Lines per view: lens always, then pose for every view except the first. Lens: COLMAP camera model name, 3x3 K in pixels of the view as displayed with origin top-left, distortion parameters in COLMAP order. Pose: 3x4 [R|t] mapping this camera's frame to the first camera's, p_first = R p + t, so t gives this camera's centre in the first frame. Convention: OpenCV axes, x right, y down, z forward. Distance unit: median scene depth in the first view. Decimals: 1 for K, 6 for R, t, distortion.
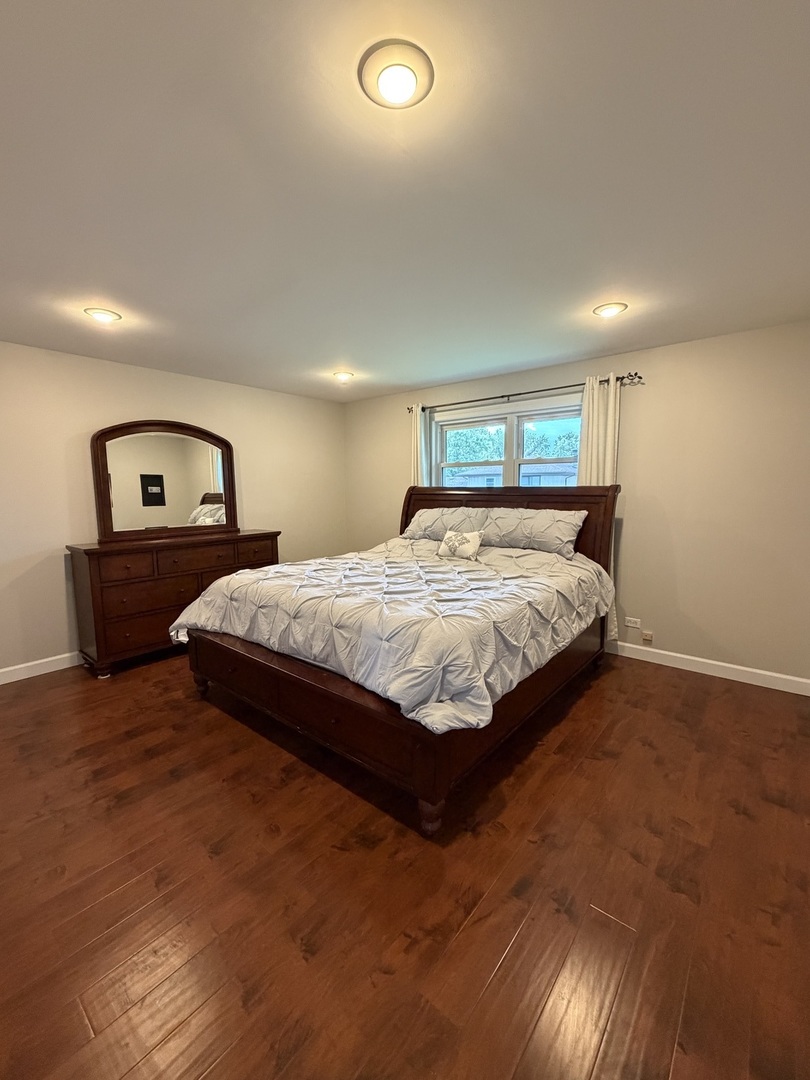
lens RADIAL K [[432.9, 0, 411.1], [0, 432.9, 539.4], [0, 0, 1]] dist [0.001105, -0.000140]
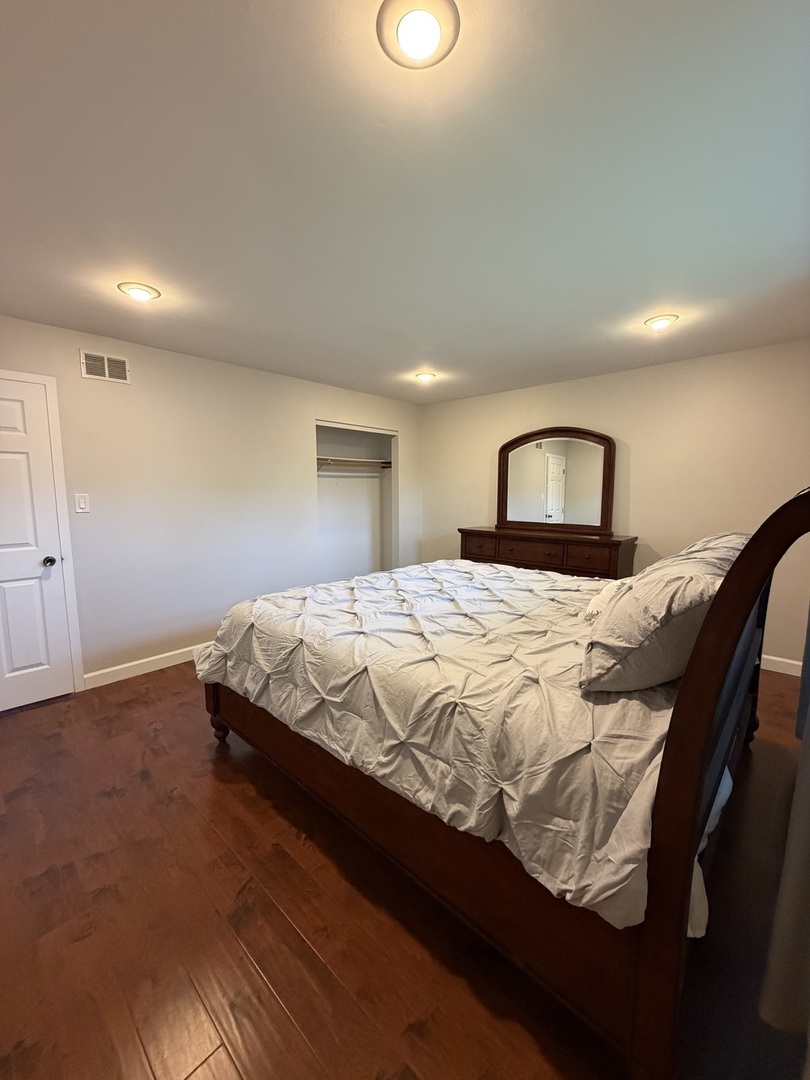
lens RADIAL K [[432.9, 0, 410.7], [0, 432.9, 535.9], [0, 0, 1]] dist [0.001105, -0.000140]
pose [[-0.041760, 0.115318, -0.992450, 0.920294], [-0.115028, 0.986157, 0.119426, -0.138299], [0.992484, 0.119147, -0.027917, 1.087938]]
